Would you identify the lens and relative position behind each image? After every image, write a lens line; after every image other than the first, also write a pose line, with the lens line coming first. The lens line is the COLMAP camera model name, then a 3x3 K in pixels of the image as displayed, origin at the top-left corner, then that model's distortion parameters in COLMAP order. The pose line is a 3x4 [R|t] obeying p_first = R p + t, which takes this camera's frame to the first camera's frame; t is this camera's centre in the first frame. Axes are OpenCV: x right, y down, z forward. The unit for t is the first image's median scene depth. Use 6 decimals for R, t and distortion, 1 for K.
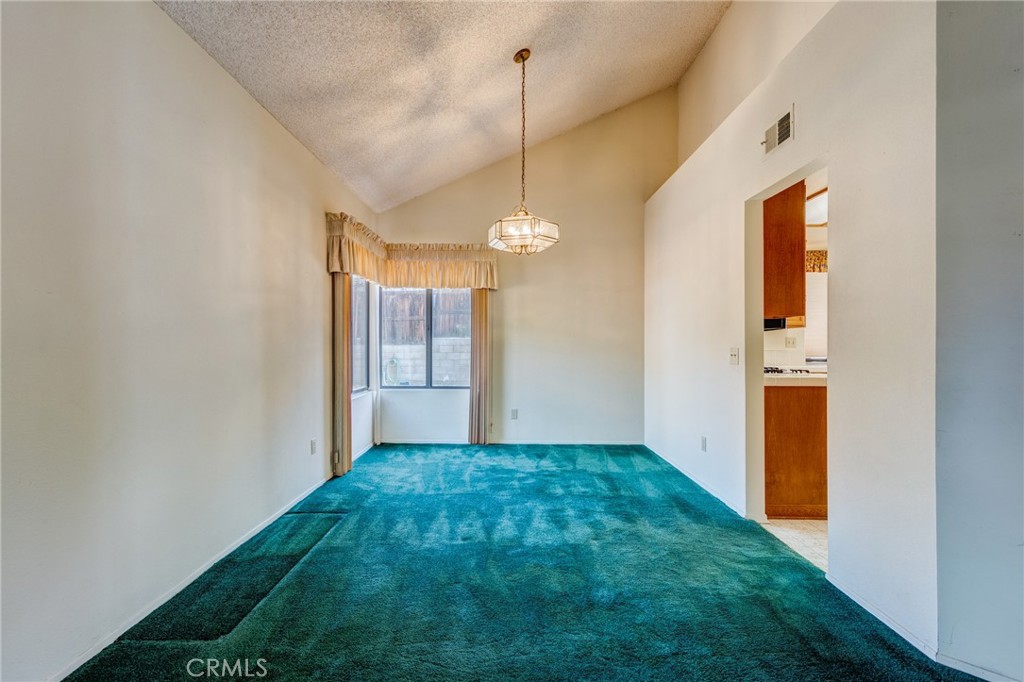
lens RADIAL K [[465.0, 0, 497.5], [0, 465.0, 344.1], [0, 0, 1]] dist [0.003206, 0.000168]
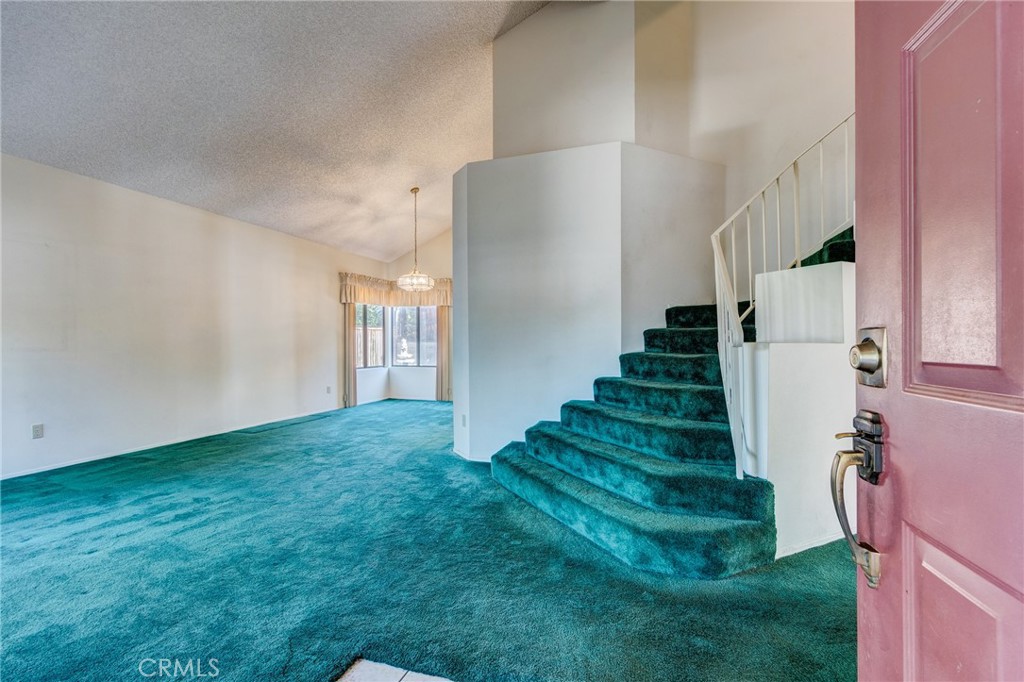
lens RADIAL K [[465.0, 0, 497.5], [0, 465.0, 344.1], [0, 0, 1]] dist [0.003206, 0.000168]
pose [[0.952245, -0.002542, -0.305324, 0.866074], [0.002240, 0.999997, -0.001341, 0.023545], [0.305327, 0.000593, 0.952248, -0.666016]]
